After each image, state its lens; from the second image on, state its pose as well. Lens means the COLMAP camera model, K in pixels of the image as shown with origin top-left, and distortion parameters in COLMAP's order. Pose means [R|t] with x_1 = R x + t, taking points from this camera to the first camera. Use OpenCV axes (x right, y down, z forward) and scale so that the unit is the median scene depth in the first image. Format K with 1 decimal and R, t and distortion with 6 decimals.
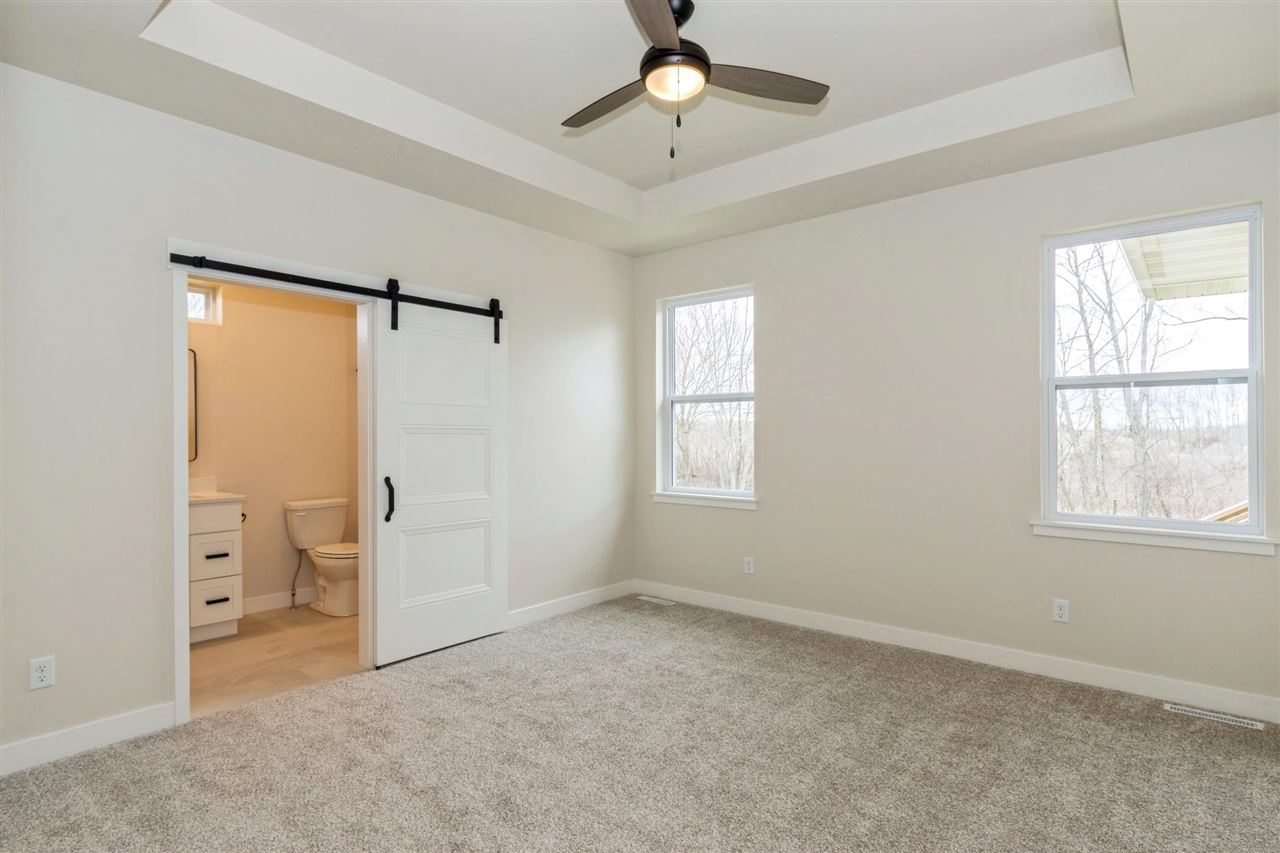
lens RADIAL K [[668.5, 0, 641.9], [0, 668.5, 432.7], [0, 0, 1]] dist [0.001750, 0.000449]
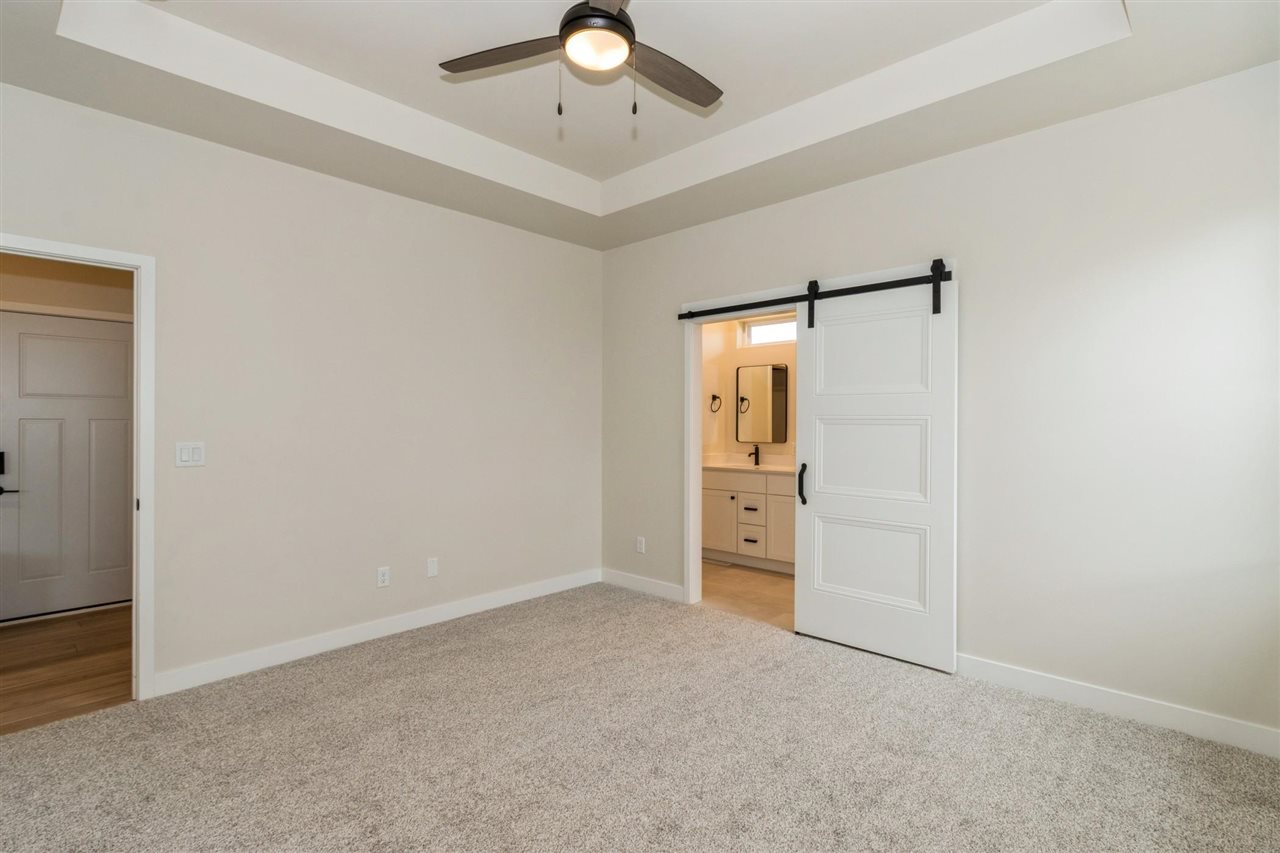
lens RADIAL K [[627.4, 0, 642.1], [0, 627.4, 422.2], [0, 0, 1]] dist [-0.000989, -0.000381]
pose [[-0.083003, 0.000611, -0.996549, 0.658713], [0.000246, 1.000000, 0.000592, -0.002586], [0.996549, -0.000196, -0.083003, 0.810335]]
